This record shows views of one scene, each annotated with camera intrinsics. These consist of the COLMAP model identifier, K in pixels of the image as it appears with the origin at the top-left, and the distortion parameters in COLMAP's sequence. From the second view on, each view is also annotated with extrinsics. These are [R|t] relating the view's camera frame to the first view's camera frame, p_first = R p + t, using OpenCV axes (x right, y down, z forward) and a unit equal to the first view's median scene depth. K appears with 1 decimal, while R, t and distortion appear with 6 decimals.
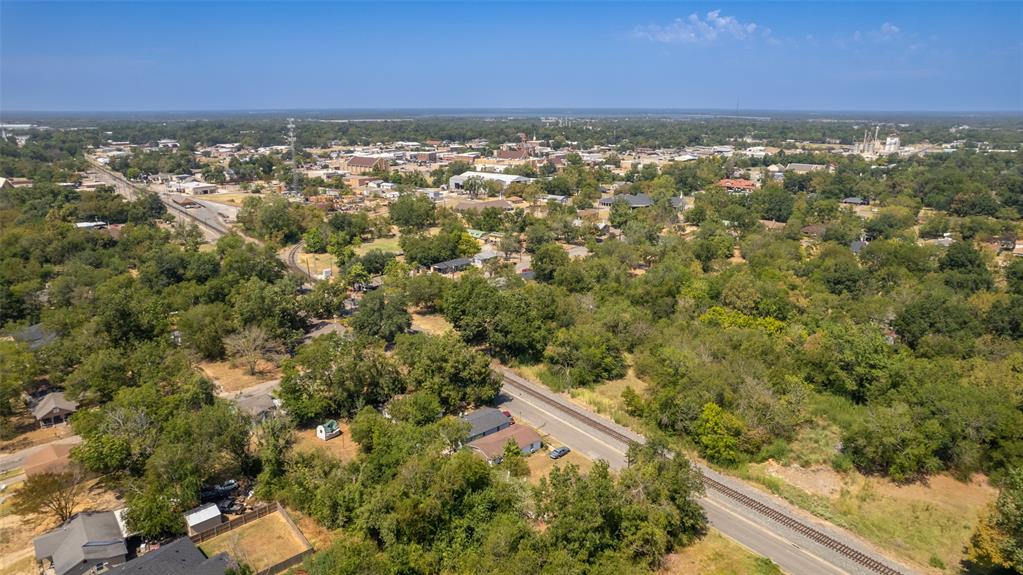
lens RADIAL K [[656.7, 0, 511.3], [0, 656.7, 287.3], [0, 0, 1]] dist [-0.074398, 0.068078]
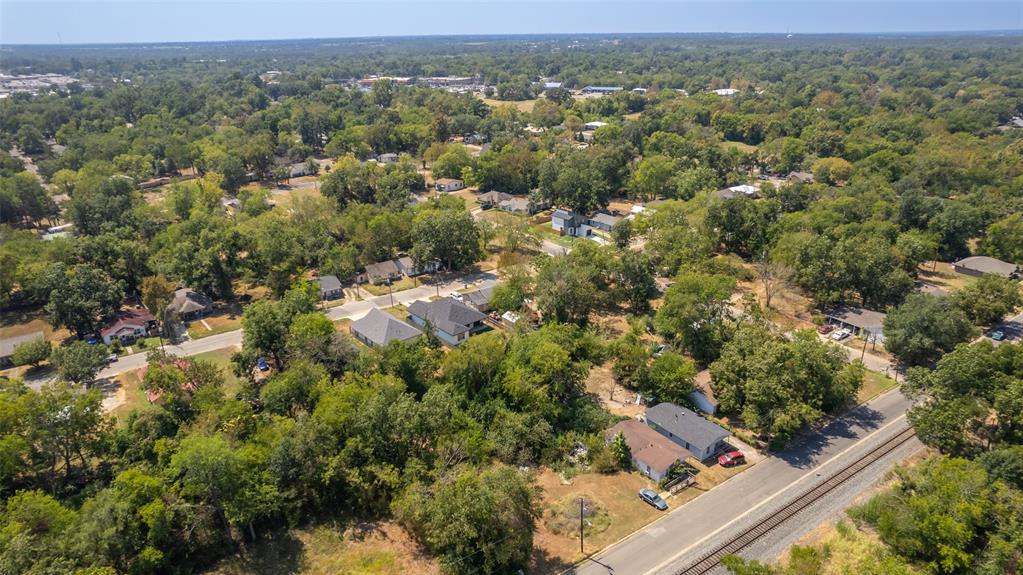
lens RADIAL K [[656.7, 0, 511.0], [0, 656.7, 287.7], [0, 0, 1]] dist [-0.074398, 0.068078]
pose [[-0.078126, 0.368136, -0.926484, 0.487035], [-0.256677, 0.890567, 0.375509, -0.147682], [0.963334, 0.267144, 0.024916, 0.519767]]
